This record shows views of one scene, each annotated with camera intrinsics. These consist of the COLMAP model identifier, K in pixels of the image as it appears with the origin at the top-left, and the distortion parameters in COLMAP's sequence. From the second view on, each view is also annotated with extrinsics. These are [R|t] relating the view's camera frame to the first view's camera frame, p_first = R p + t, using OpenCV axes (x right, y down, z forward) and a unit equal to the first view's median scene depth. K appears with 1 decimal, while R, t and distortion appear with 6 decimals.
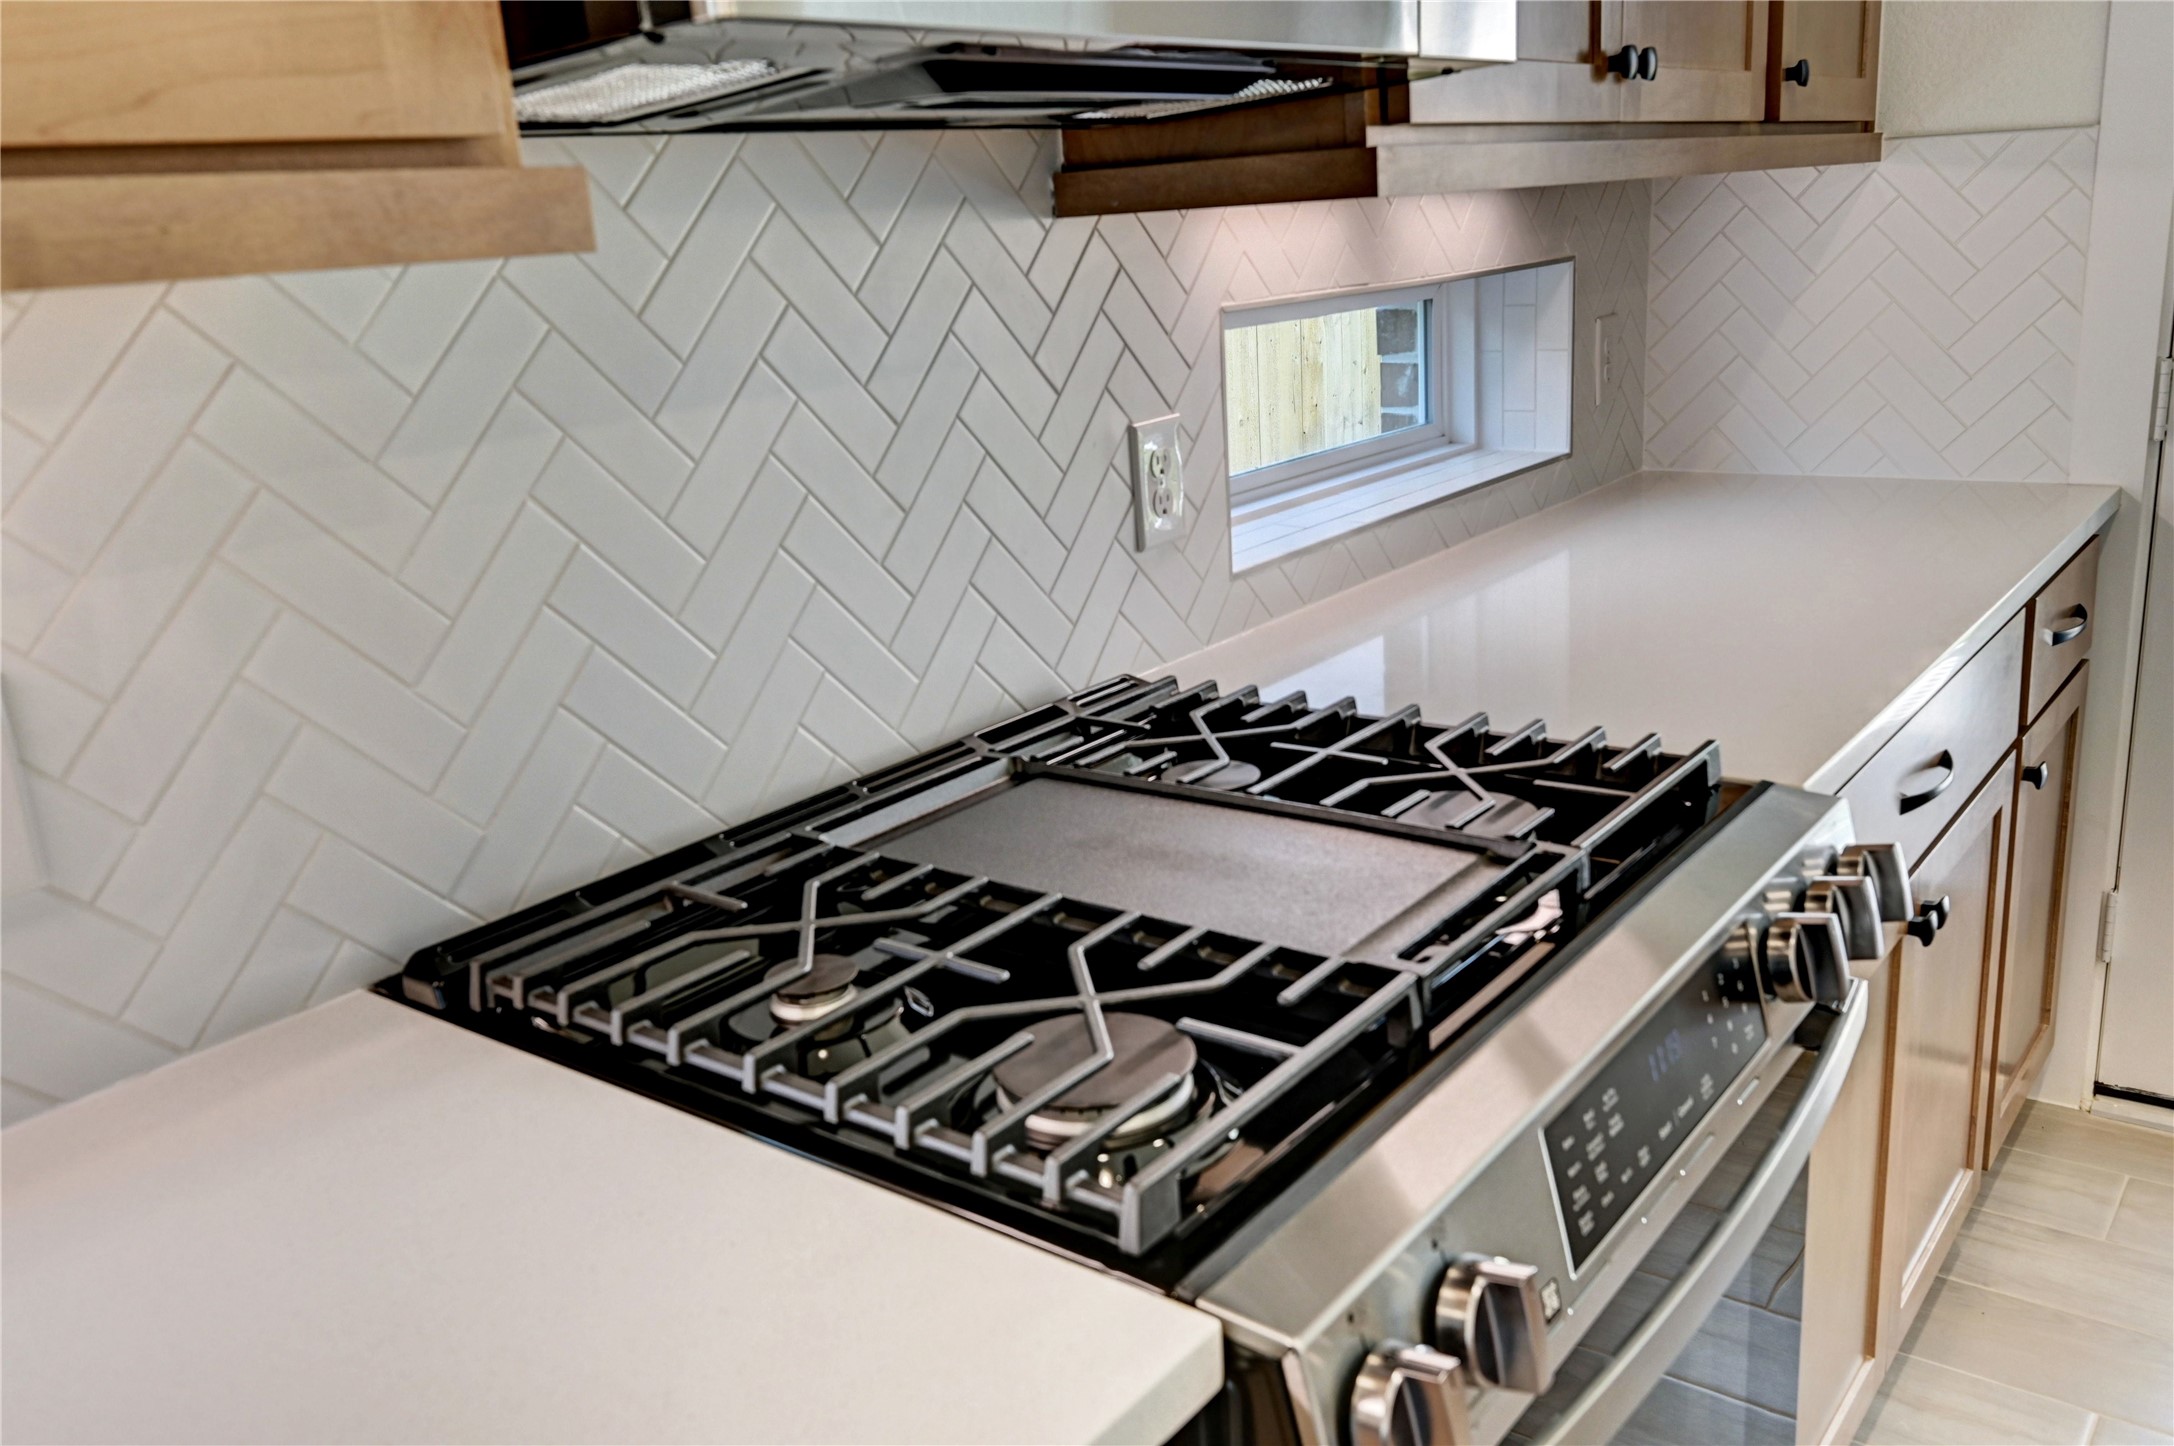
lens RADIAL K [[1745.8, 0, 1087.0], [0, 1745.8, 723.0], [0, 0, 1]] dist [0.000248, -0.000025]
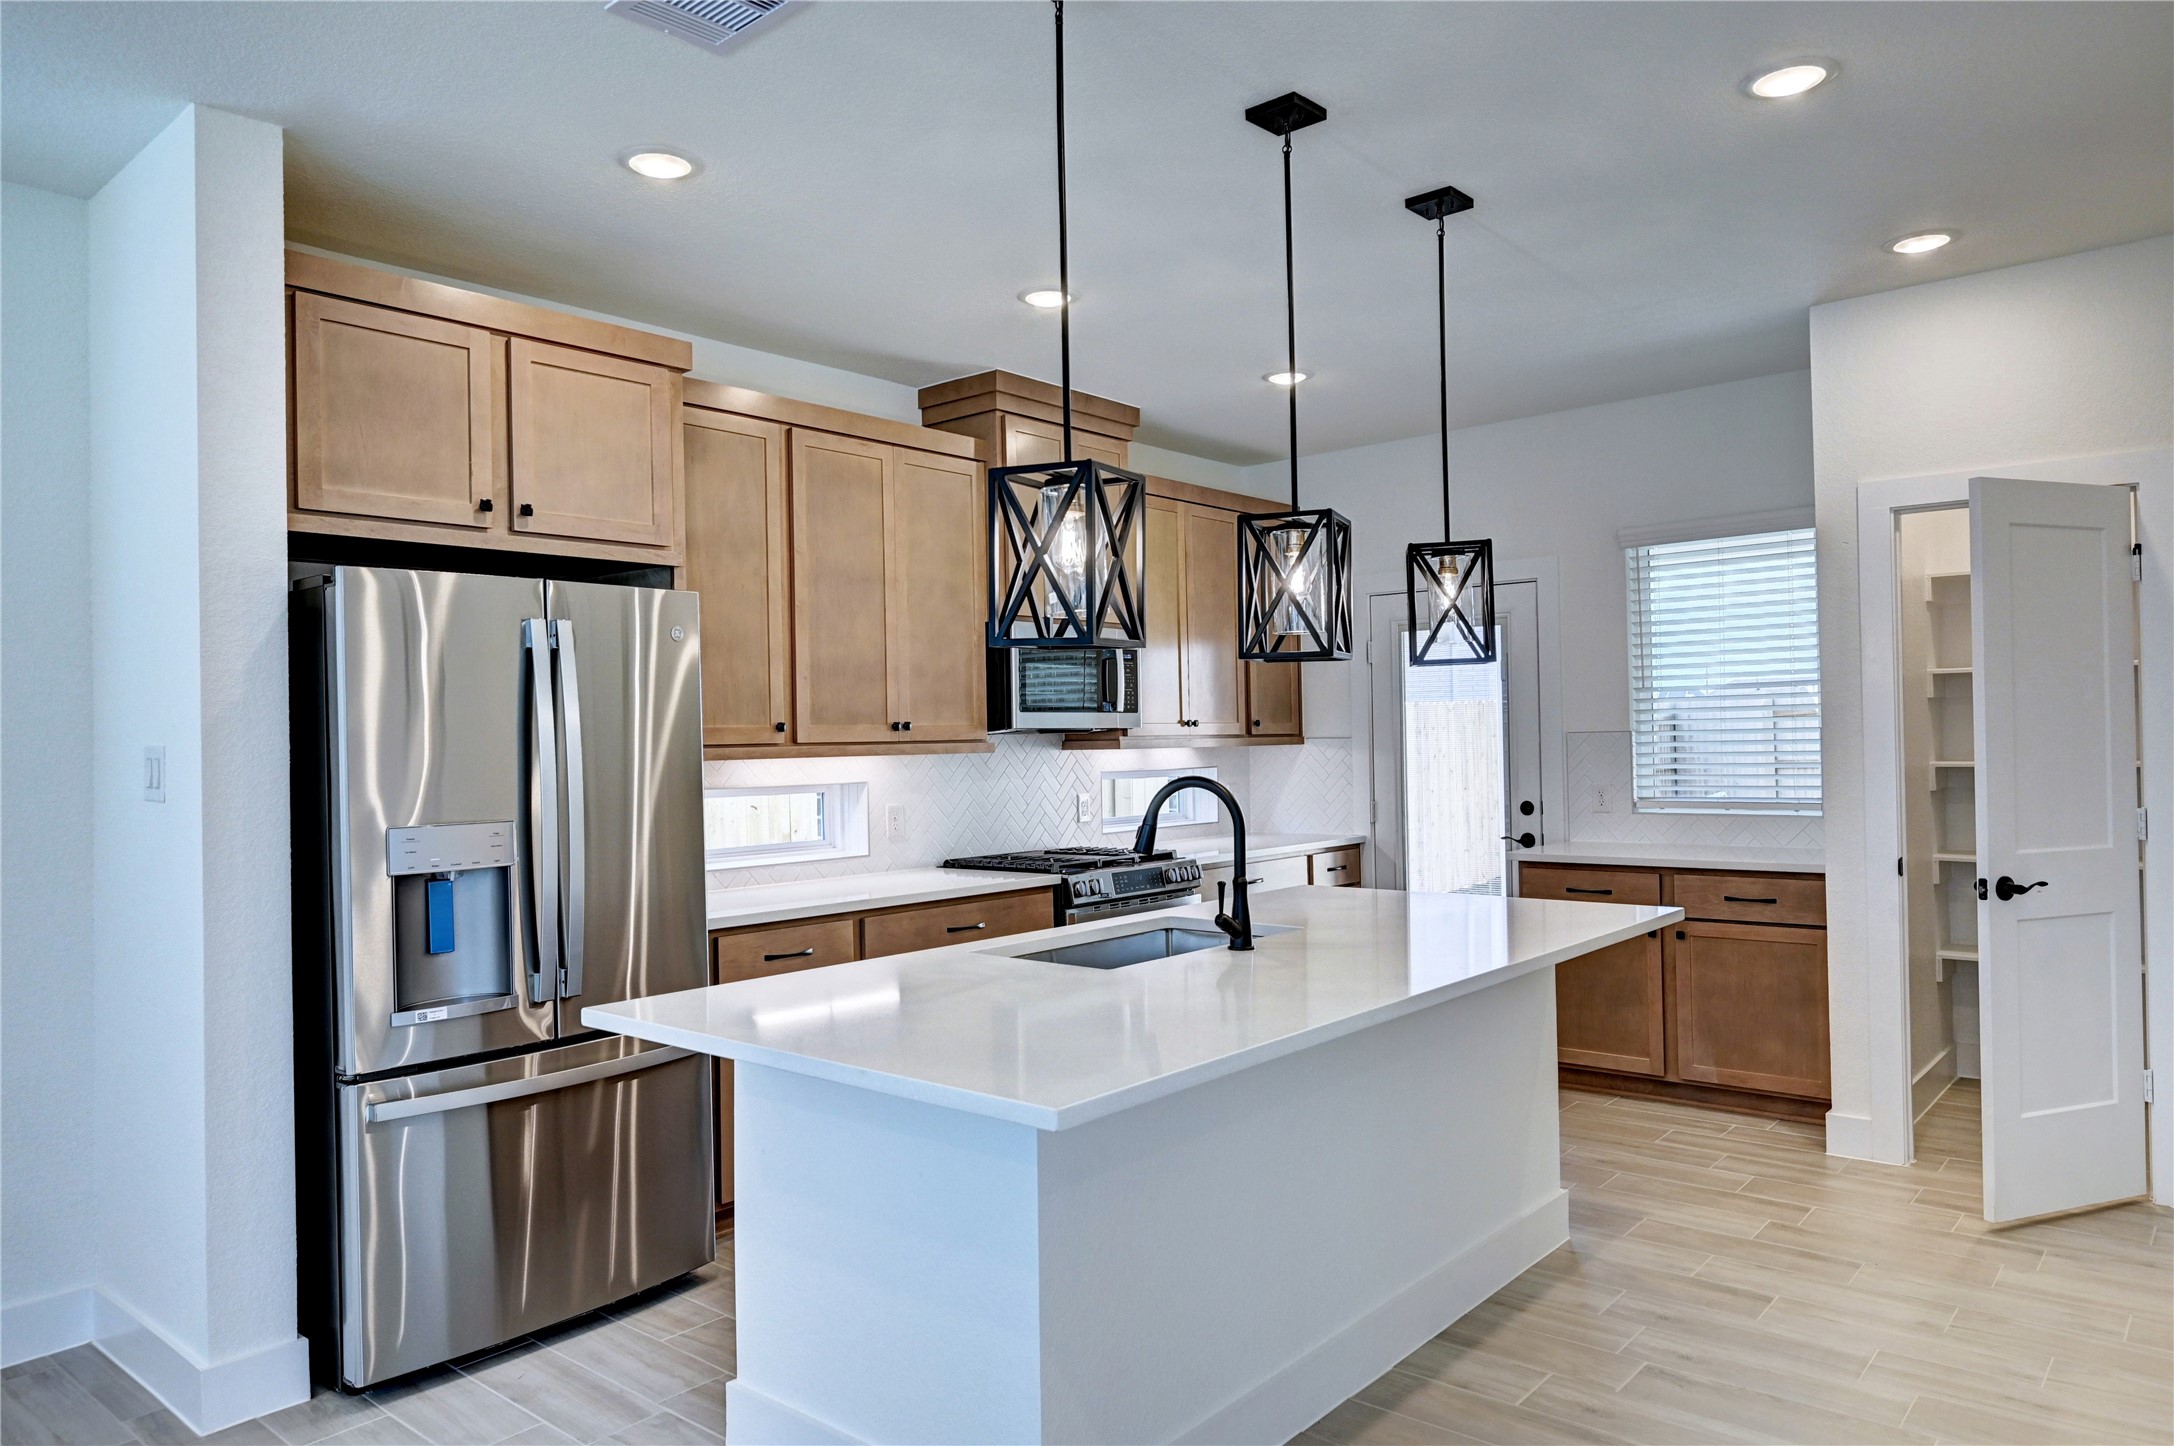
lens RADIAL K [[1438.4, 0, 1087.0], [0, 1438.4, 723.0], [0, 0, 1]] dist [-0.009974, -0.001093]
pose [[0.997783, 0.045576, -0.048487, 0.236088], [-0.057683, 0.955673, -0.288723, 0.775107], [0.033178, 0.290880, 0.956184, -2.791574]]
